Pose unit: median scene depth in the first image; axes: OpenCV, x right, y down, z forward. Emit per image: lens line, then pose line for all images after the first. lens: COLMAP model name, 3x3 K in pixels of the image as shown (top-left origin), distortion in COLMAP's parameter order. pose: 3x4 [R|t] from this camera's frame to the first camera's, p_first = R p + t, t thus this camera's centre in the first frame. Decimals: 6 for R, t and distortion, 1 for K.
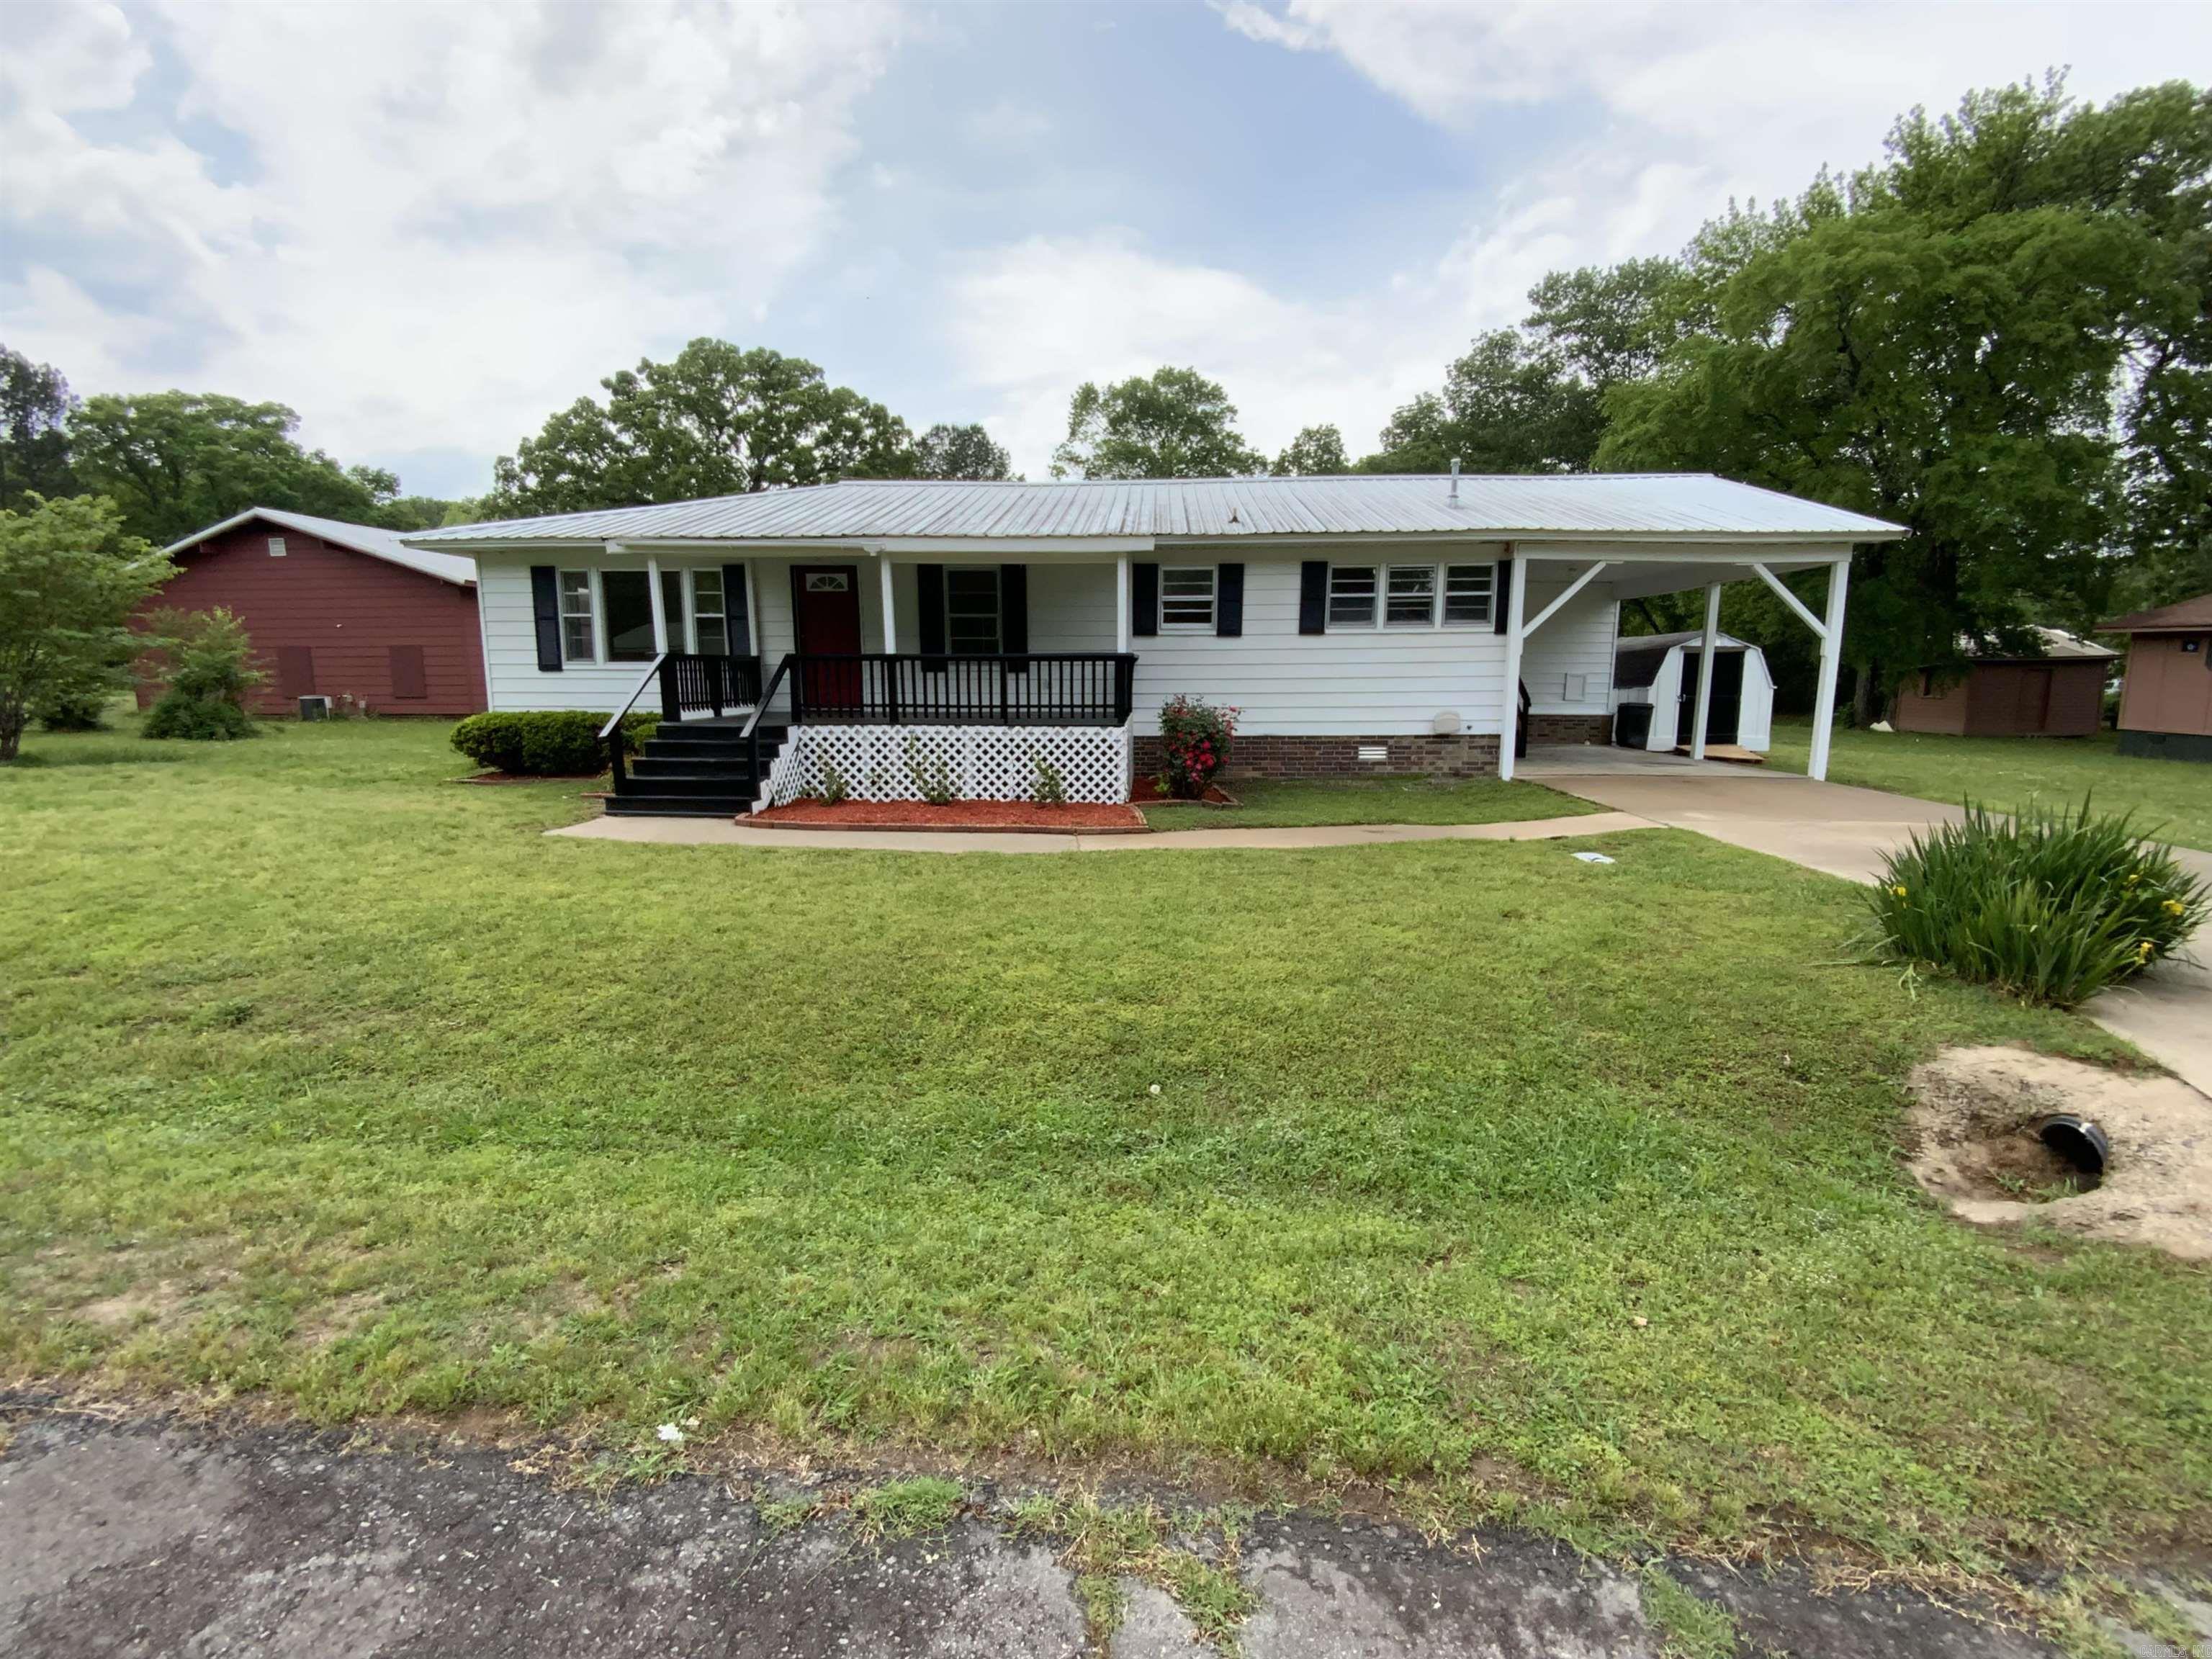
lens RADIAL K [[902.3, 0, 1095.3], [0, 902.3, 834.0], [0, 0, 1]] dist [0.014403, -0.010793]
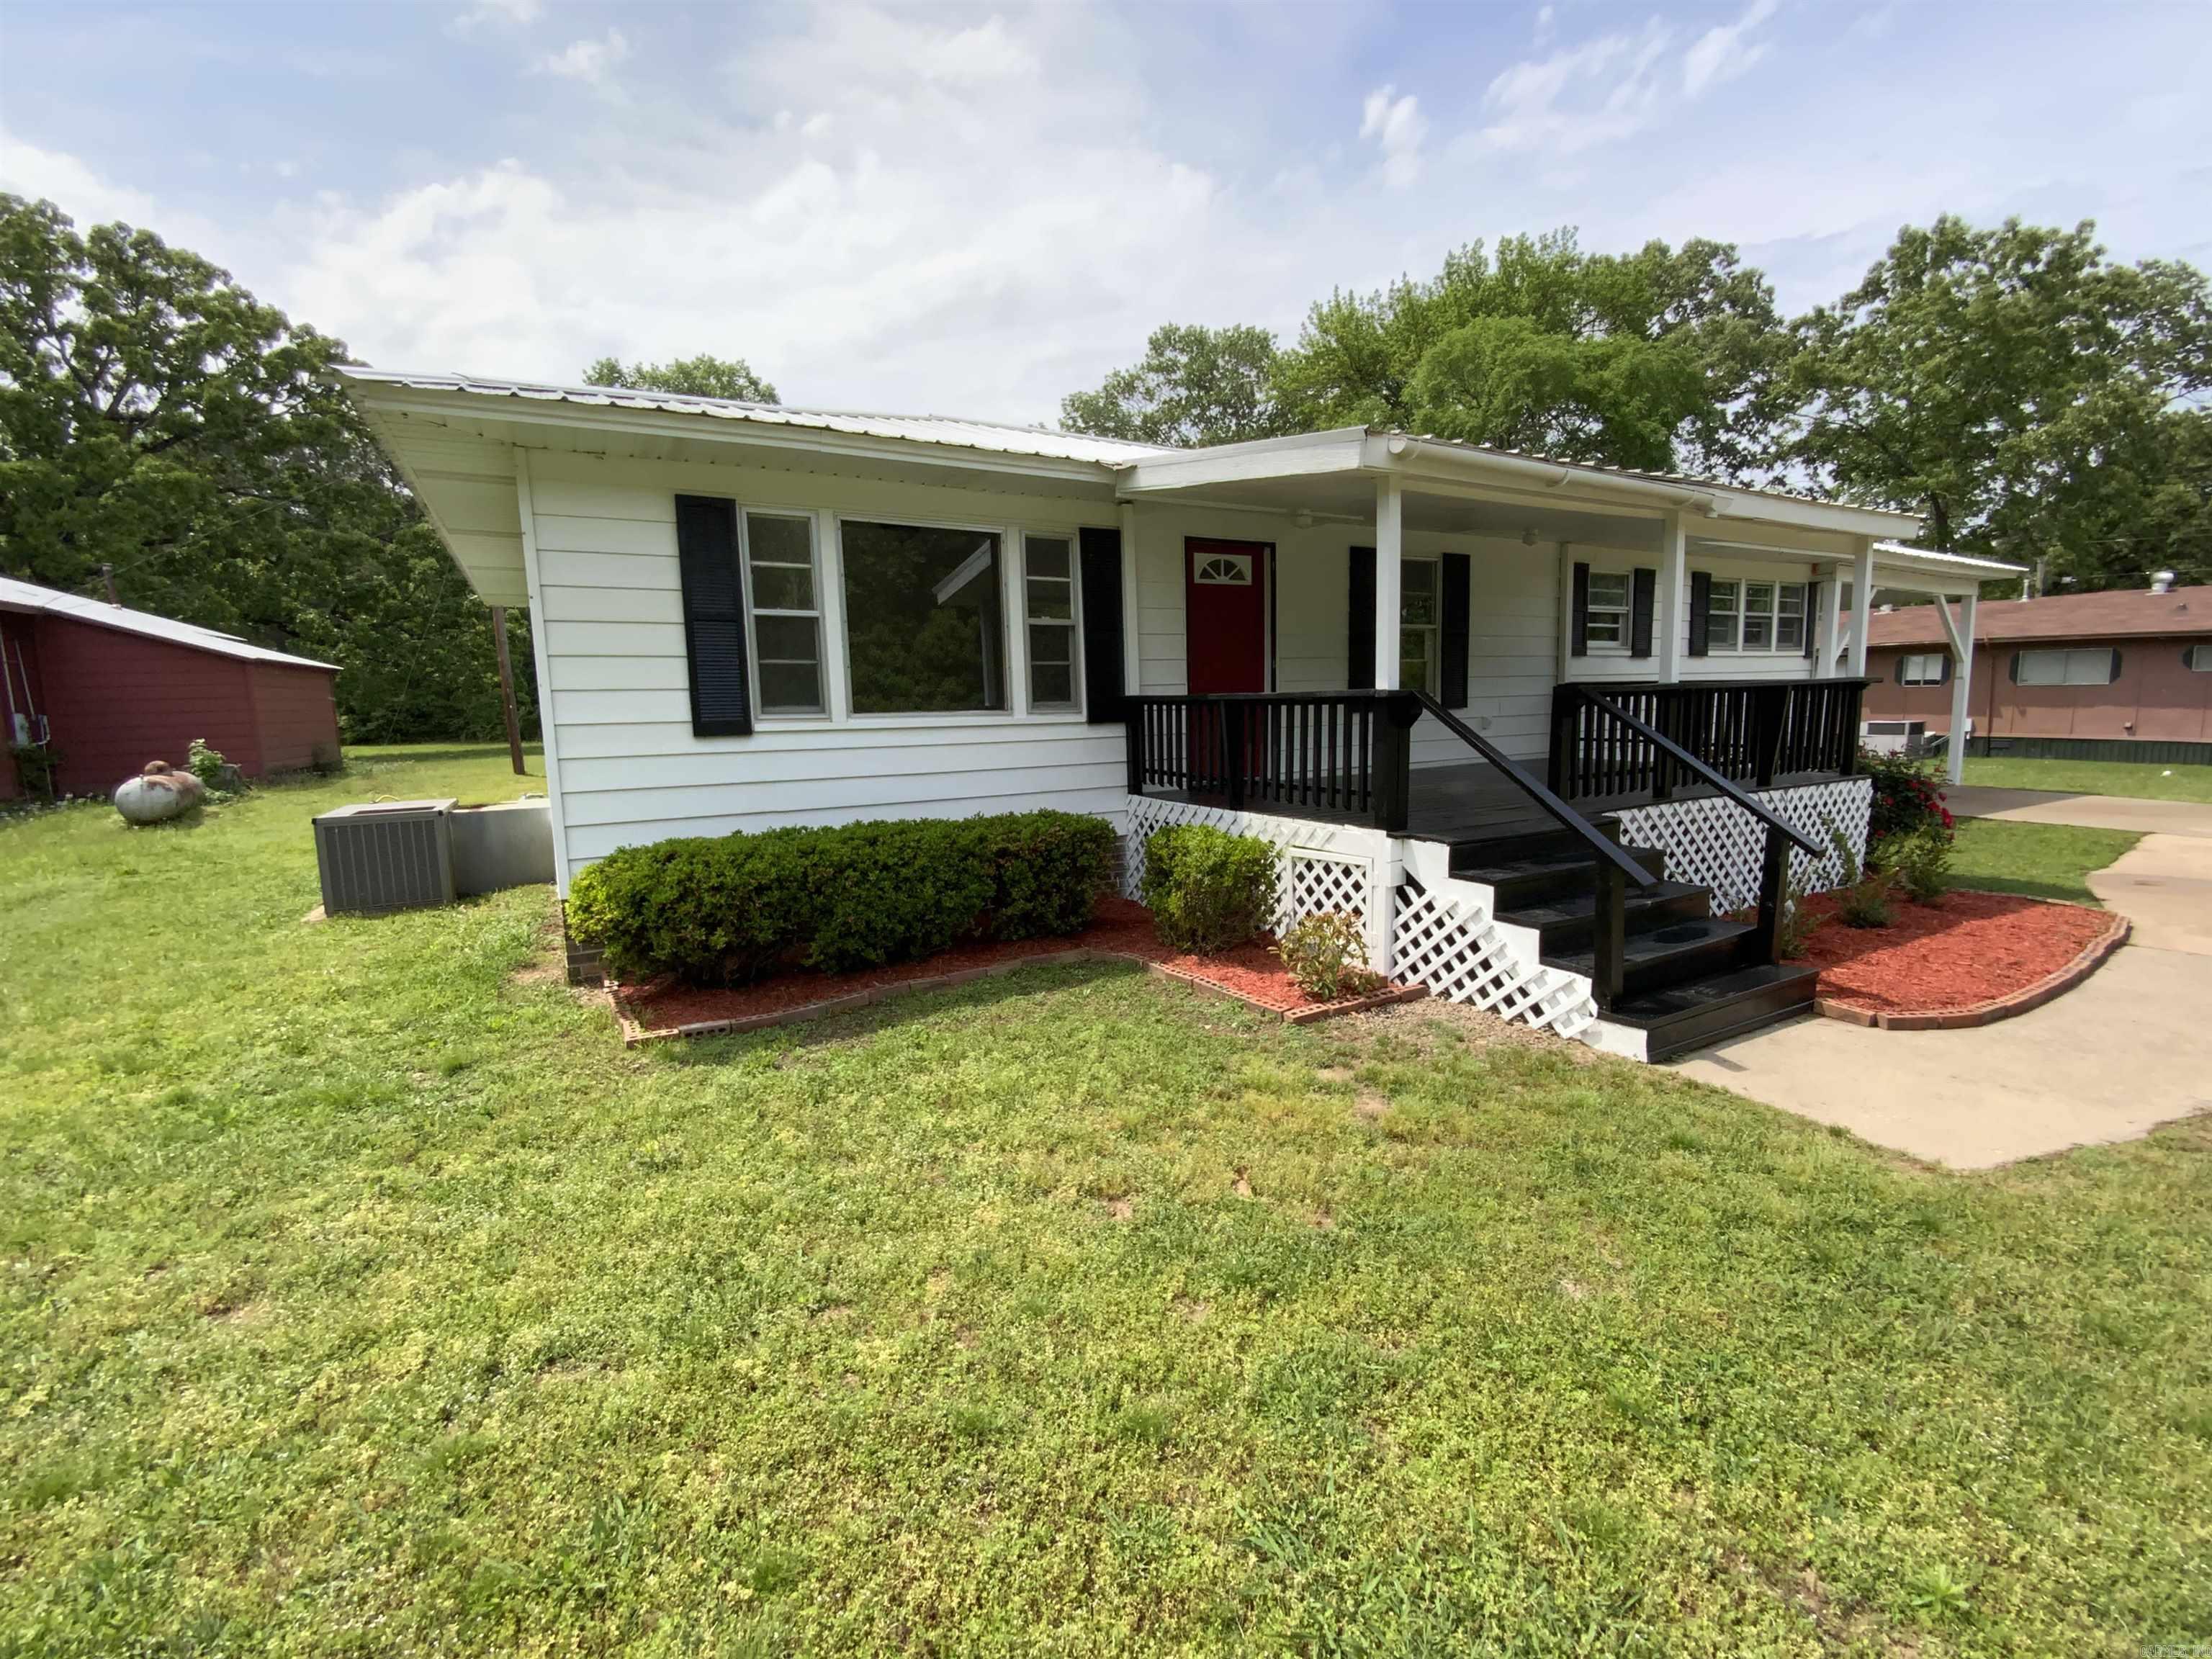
lens RADIAL K [[965.0, 0, 1099.7], [0, 965.0, 833.8], [0, 0, 1]] dist [-0.009814, -0.000554]
pose [[0.848024, -0.093118, 0.521712, -0.696838], [0.119243, 0.992726, -0.016638, -0.103422], [-0.516368, 0.076320, 0.852959, 0.510399]]
